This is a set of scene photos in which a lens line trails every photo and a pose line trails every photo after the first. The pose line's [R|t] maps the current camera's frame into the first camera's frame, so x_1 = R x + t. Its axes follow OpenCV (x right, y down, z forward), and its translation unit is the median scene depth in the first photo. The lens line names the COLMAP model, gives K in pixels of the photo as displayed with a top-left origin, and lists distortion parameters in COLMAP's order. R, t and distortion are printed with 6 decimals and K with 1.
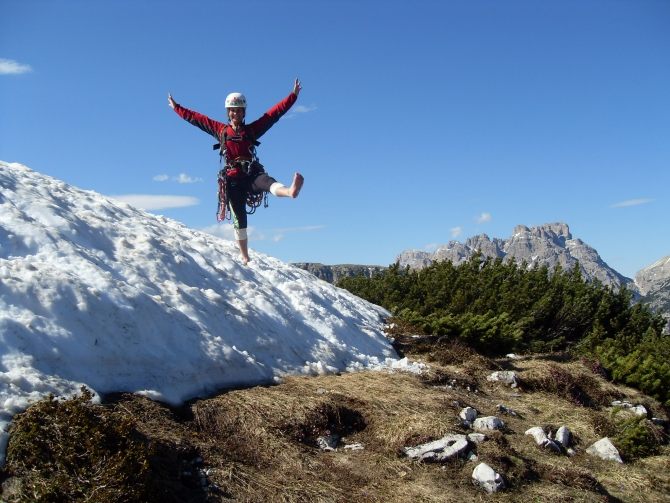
lens RADIAL K [[806.3, 0, 358.3], [0, 806.3, 250.9], [0, 0, 1]] dist [-0.247967, 0.446727]
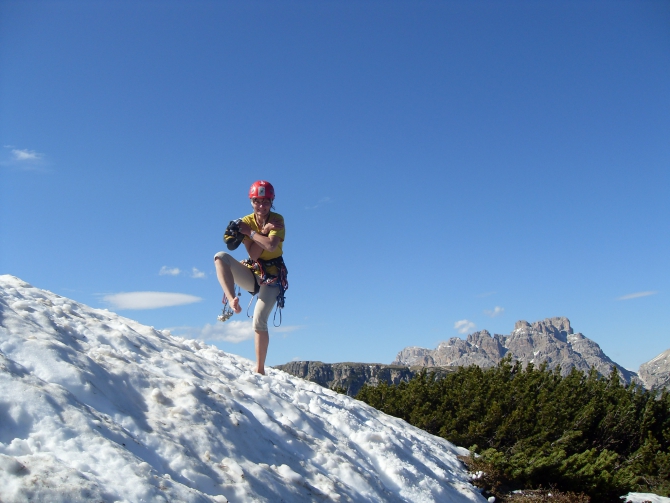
lens RADIAL K [[806.3, 0, 358.3], [0, 806.3, 250.9], [0, 0, 1]] dist [-0.247967, 0.446727]
pose [[0.999972, -0.007348, 0.001360, -0.113672], [0.007459, 0.992726, -0.120167, -0.049586], [-0.000468, 0.120173, 0.992753, 0.280565]]
